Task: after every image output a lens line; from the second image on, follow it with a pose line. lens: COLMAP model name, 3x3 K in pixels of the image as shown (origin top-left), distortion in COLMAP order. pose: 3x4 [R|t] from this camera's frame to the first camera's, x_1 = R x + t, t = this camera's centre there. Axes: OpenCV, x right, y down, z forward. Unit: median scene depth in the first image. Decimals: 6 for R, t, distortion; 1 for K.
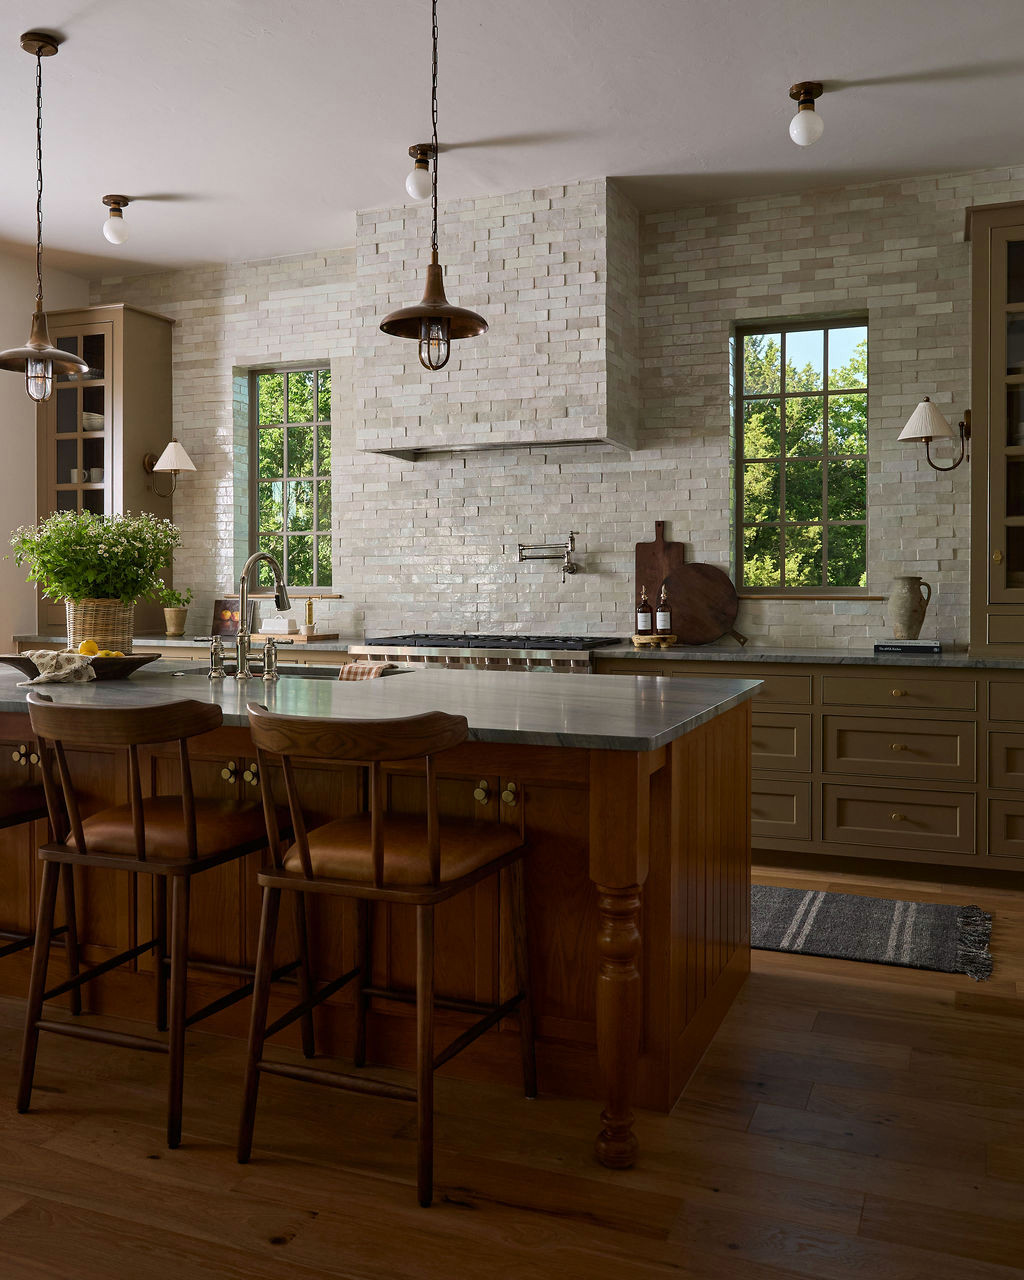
lens RADIAL K [[1098.4, 0, 511.3], [0, 1098.4, 601.1], [0, 0, 1]] dist [0.002229, 0.006560]
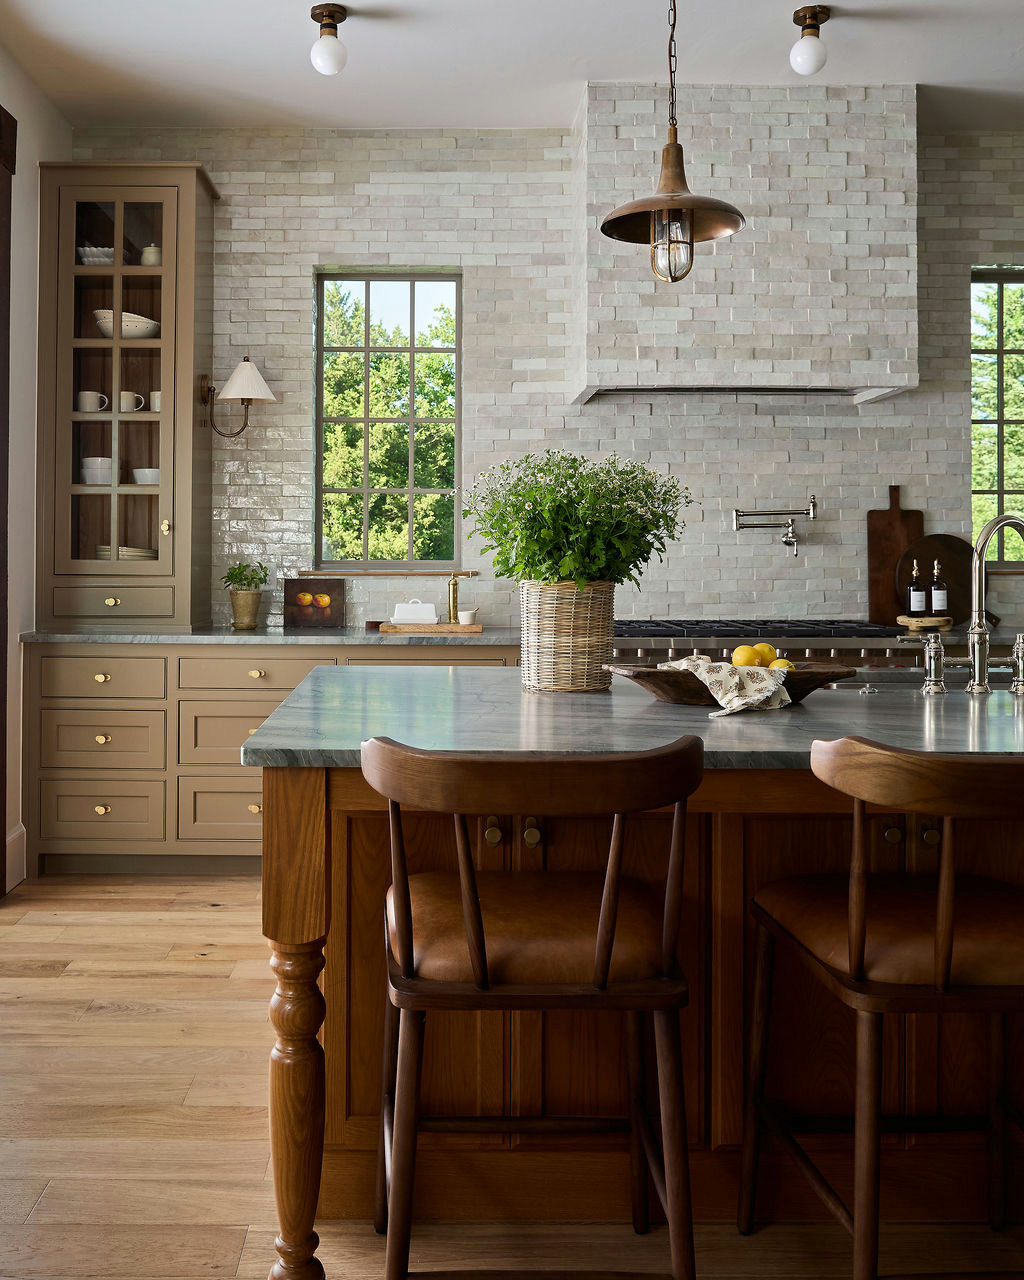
lens RADIAL K [[1150.9, 0, 235.0], [0, 1150.9, 550.9], [0, 0, 1]] dist [-0.016883, 0.016333]
pose [[0.930421, 0.002542, 0.366483, -0.700711], [0.003950, 0.999848, -0.016964, -0.007756], [-0.366470, 0.017231, 0.930270, 0.351294]]
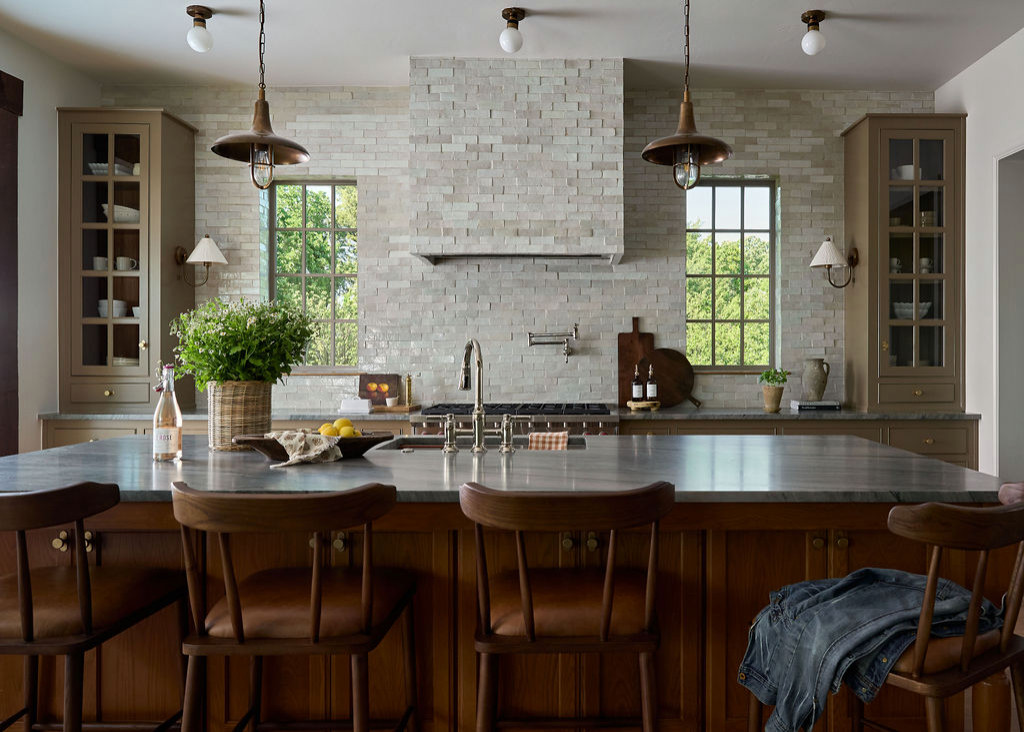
lens RADIAL K [[747.3, 0, 512.0], [0, 747.3, 366.0], [0, 0, 1]] dist [0.000747, 0.001154]
pose [[0.925477, -0.003895, 0.378783, -0.364259], [0.006086, 0.999971, -0.004589, -0.009327], [-0.378755, 0.006553, 0.925474, 0.205640]]
